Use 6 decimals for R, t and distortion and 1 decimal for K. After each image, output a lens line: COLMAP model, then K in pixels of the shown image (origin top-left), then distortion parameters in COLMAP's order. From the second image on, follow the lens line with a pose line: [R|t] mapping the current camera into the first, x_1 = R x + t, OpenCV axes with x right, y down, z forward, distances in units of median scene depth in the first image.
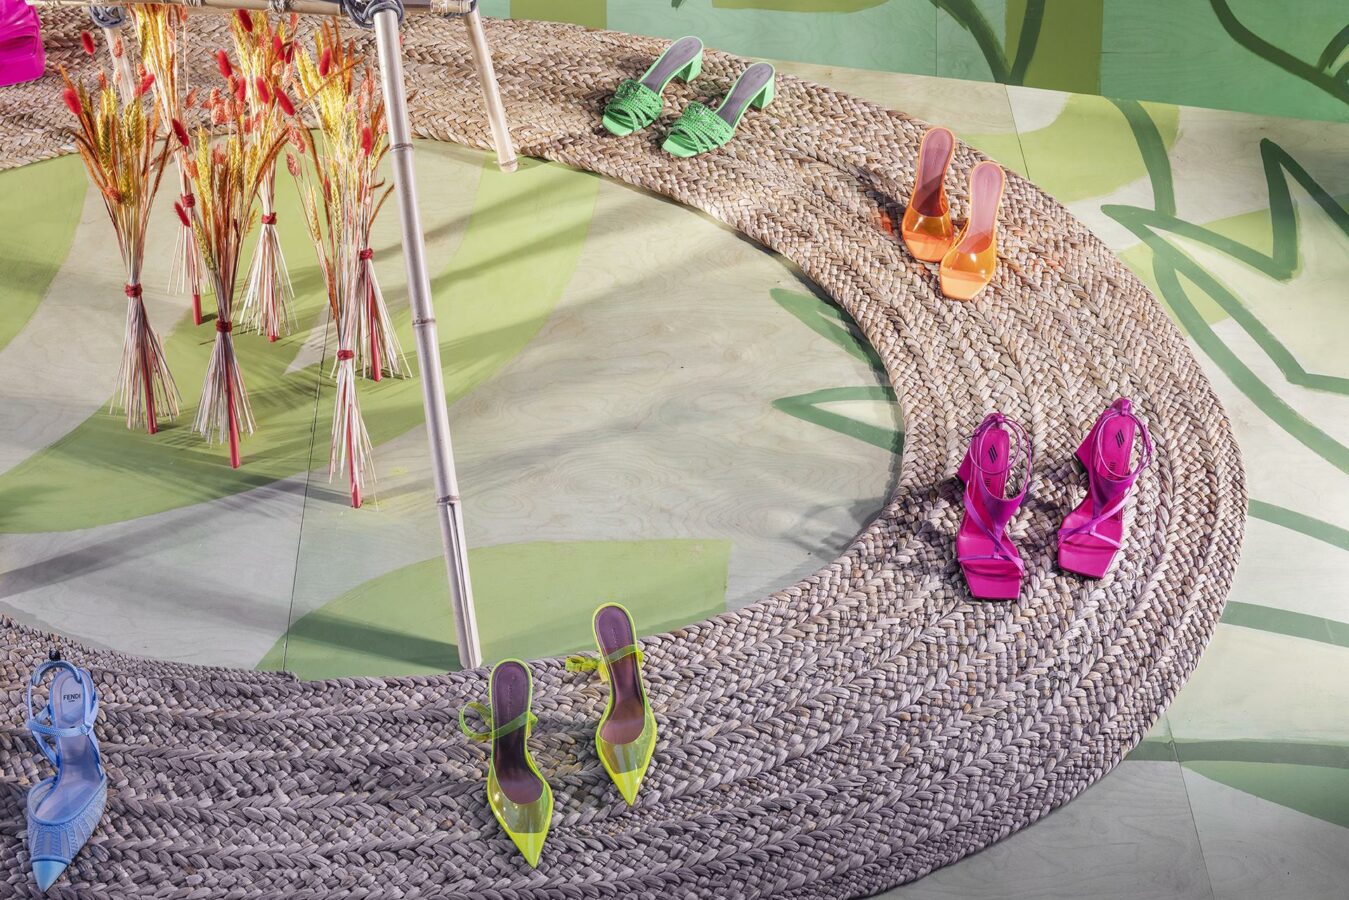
lens RADIAL K [[1893.0, 0, 674.6], [0, 1893.0, 447.1], [0, 0, 1]] dist [0.023296, 0.000000]
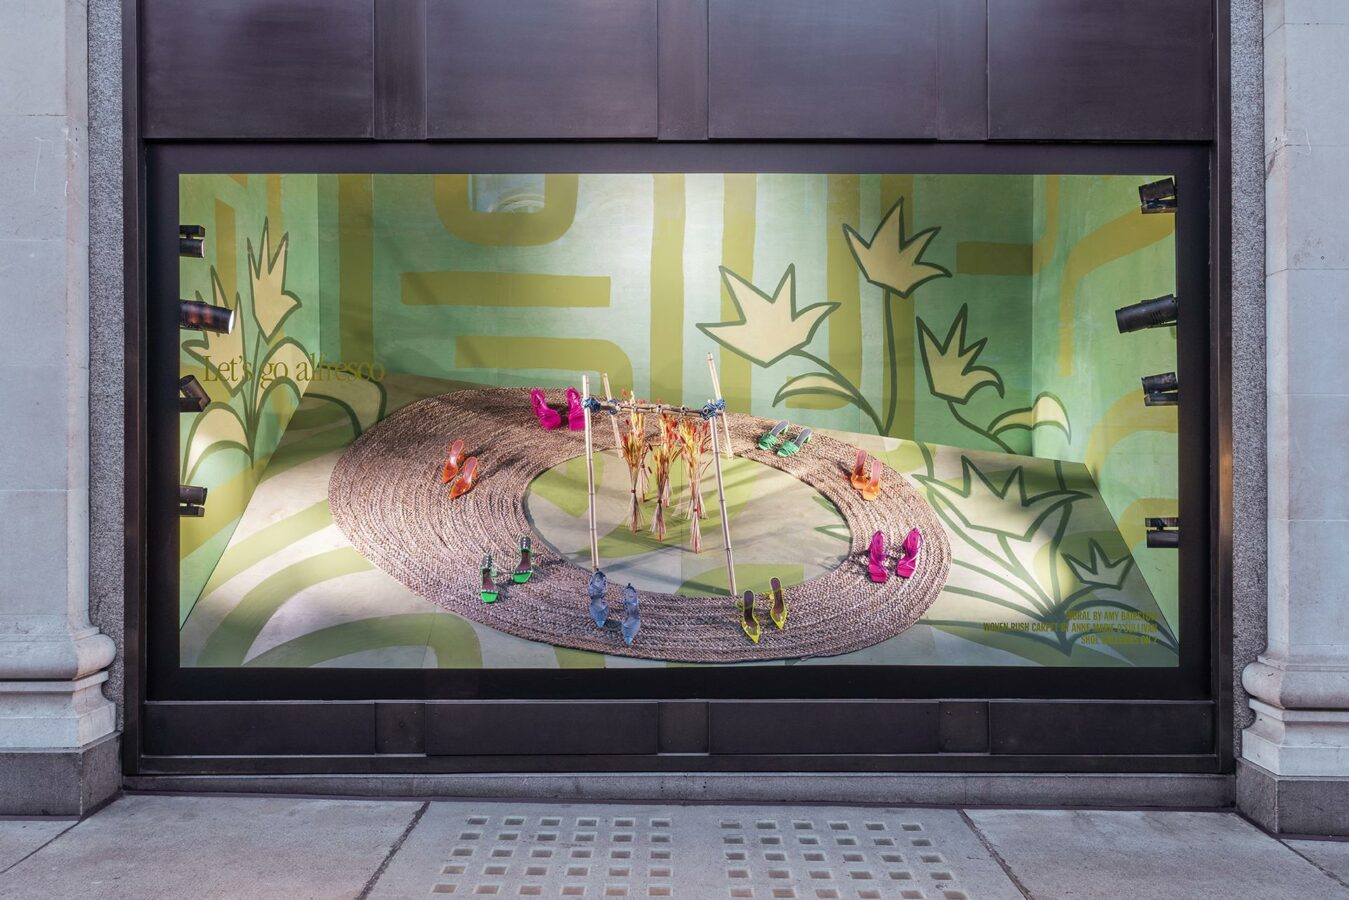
lens RADIAL K [[1012.9, 0, 675.6], [0, 1012.9, 454.7], [0, 0, 1]] dist [0.038682, -0.005362]
pose [[0.999174, 0.023279, -0.033322, -0.145284], [-0.027828, 0.989288, -0.143302, 0.118150], [0.029629, 0.144110, 0.989118, -0.873850]]
